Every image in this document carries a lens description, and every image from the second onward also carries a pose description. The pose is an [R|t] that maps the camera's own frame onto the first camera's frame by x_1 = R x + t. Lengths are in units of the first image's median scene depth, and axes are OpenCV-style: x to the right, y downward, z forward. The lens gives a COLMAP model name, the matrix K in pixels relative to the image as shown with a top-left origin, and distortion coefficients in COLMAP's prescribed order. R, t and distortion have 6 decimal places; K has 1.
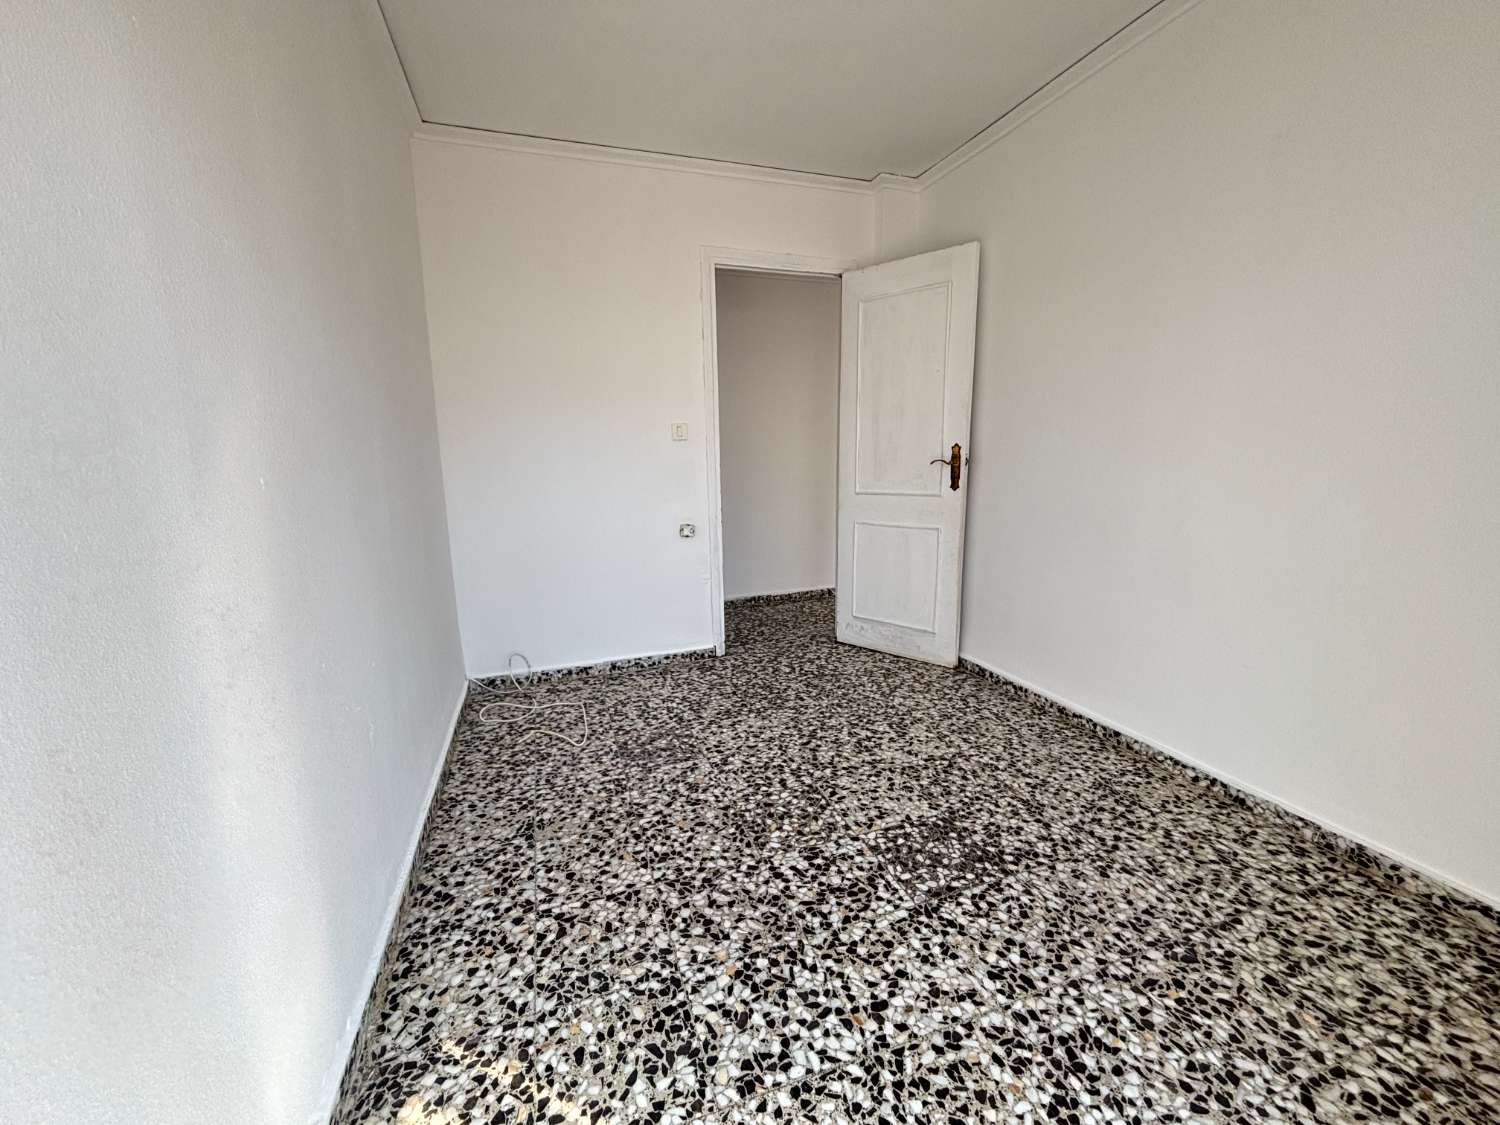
lens RADIAL K [[622.0, 0, 753.9], [0, 622.0, 557.5], [0, 0, 1]] dist [0.013223, 0.000367]
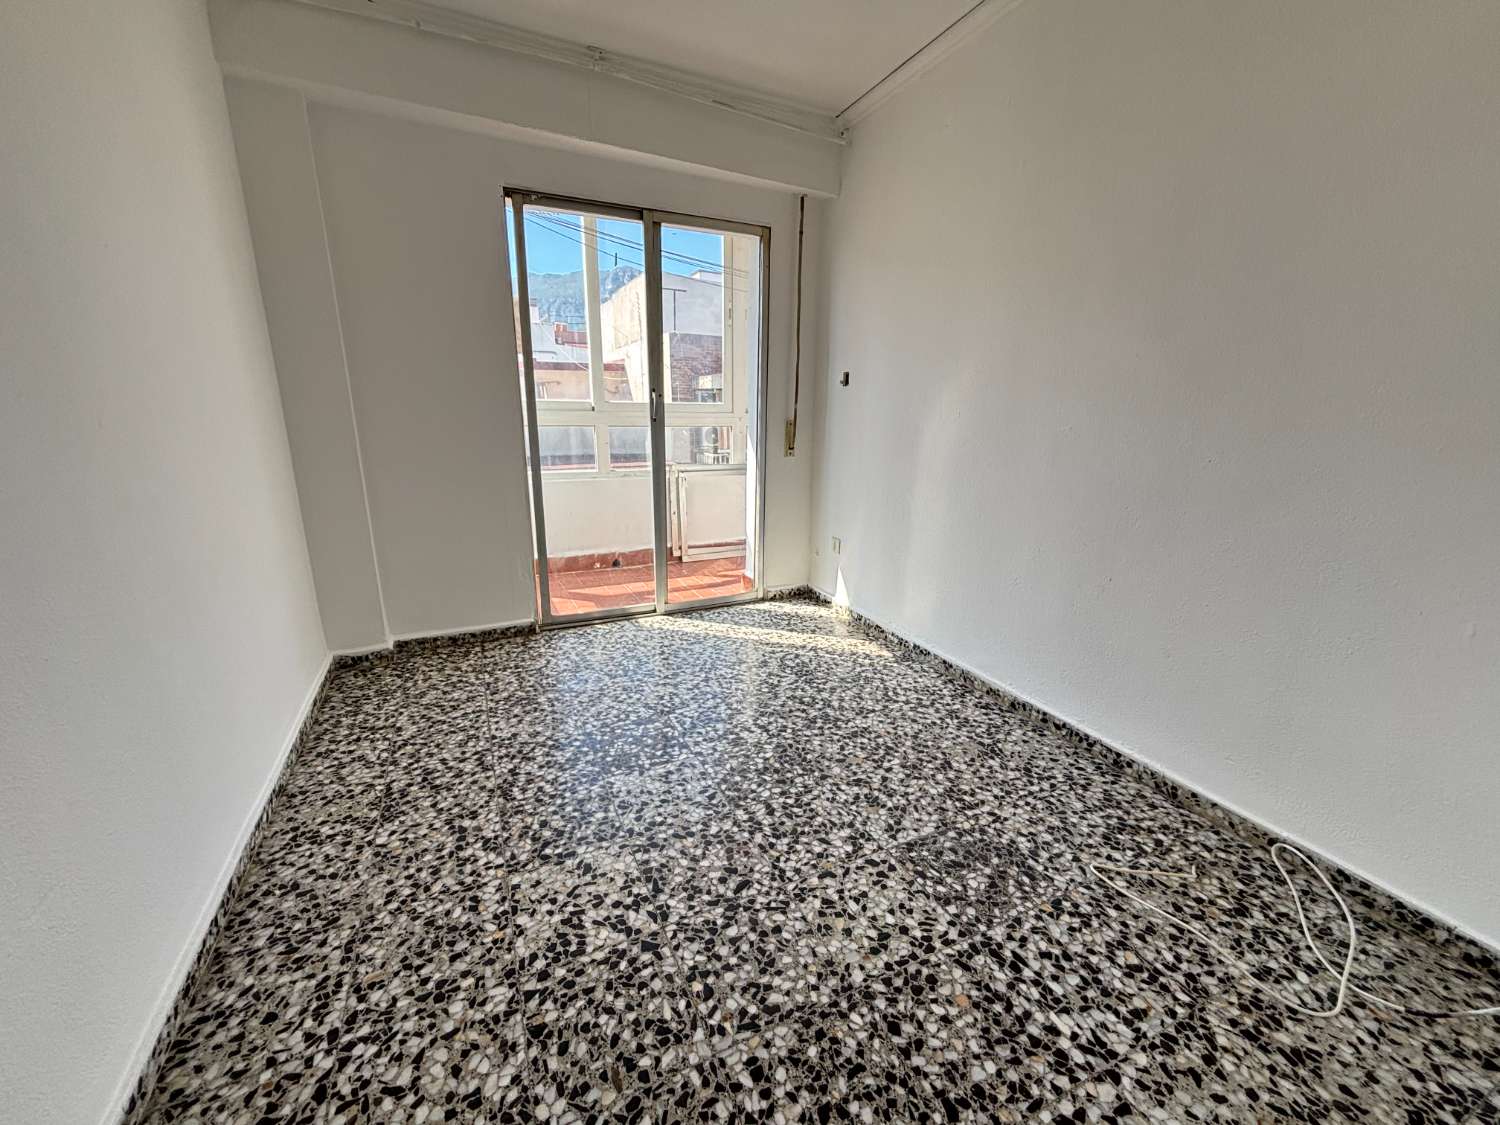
lens RADIAL K [[622.0, 0, 753.9], [0, 622.0, 557.5], [0, 0, 1]] dist [0.013223, 0.000367]
pose [[-0.994250, 0.034333, -0.101433, 0.151904], [-0.009459, 0.915350, 0.402547, -0.304635], [0.106667, 0.401192, -0.909762, 1.750562]]
